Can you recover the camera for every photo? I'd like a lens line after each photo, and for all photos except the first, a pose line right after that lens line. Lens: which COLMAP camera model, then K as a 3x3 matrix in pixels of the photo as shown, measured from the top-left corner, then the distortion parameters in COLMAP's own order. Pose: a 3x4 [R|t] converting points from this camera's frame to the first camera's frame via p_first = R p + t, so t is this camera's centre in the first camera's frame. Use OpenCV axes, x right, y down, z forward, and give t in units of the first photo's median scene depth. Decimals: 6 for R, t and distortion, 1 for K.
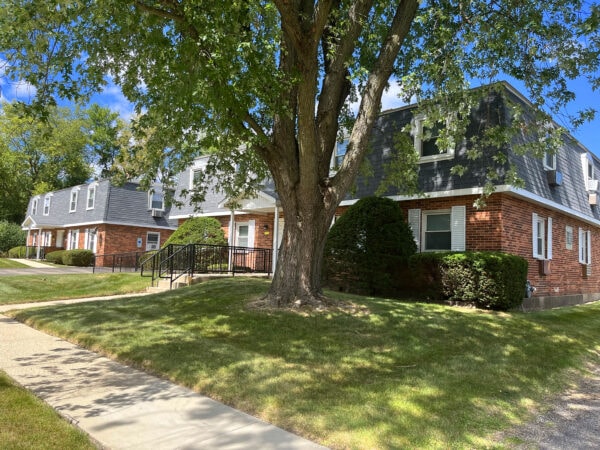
lens RADIAL K [[455.7, 0, 297.2], [0, 455.7, 225.2], [0, 0, 1]] dist [0.062199, -0.100061]
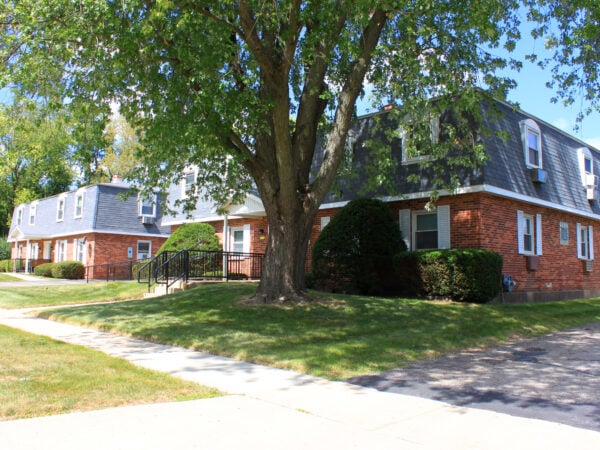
lens RADIAL K [[571.7, 0, 302.1], [0, 571.7, 224.1], [0, 0, 1]] dist [-0.137213, 0.005298]
pose [[0.999324, -0.028044, -0.023769, 0.061098], [0.027848, 0.999576, -0.008515, 0.001630], [0.023998, 0.007848, 0.999681, -0.261370]]
